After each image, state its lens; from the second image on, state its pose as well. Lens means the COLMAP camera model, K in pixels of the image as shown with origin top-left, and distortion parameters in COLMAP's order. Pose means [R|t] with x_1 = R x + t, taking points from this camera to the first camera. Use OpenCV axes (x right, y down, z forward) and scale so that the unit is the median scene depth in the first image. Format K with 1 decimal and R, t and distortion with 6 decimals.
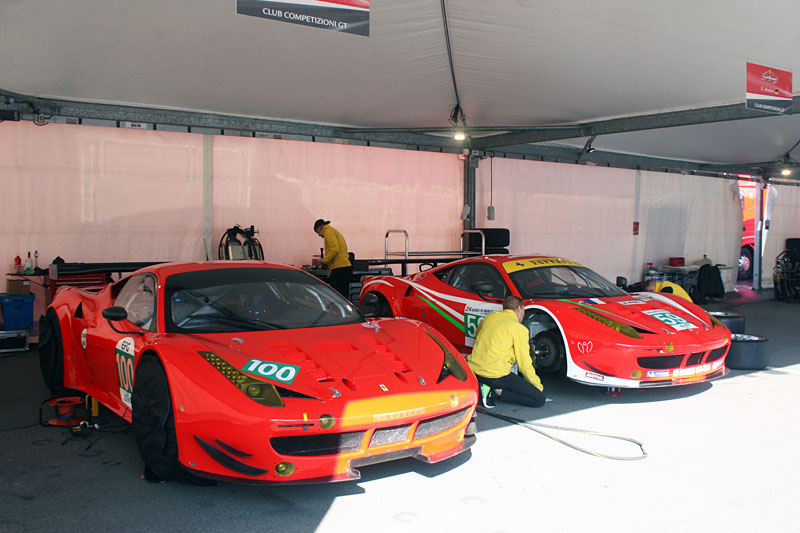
lens RADIAL K [[754.9, 0, 399.3], [0, 754.9, 264.5], [0, 0, 1]] dist [-0.063795, 0.000000]
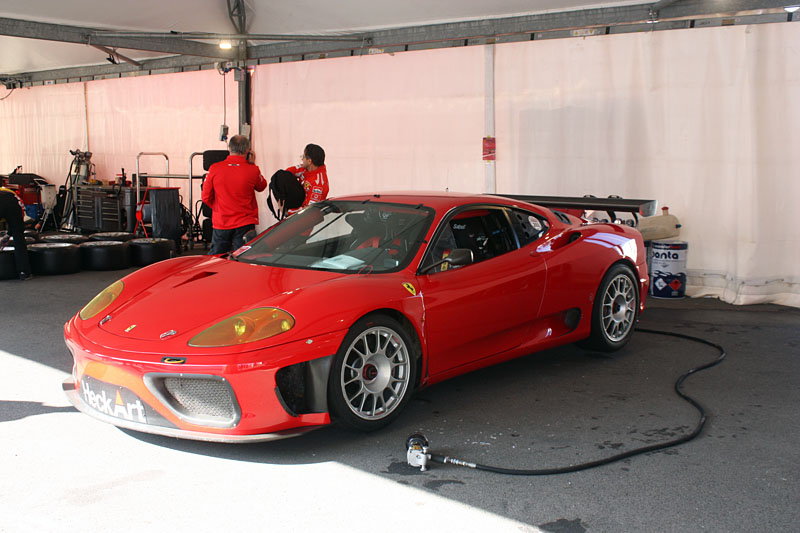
lens RADIAL K [[924.5, 0, 400.0], [0, 924.5, 267.6], [0, 0, 1]] dist [-0.018929, 0.000000]
pose [[0.209534, 0.125838, -0.969670, 1.032246], [-0.036912, 0.991995, 0.120759, -0.042327], [0.977104, 0.010490, 0.212502, 0.812723]]
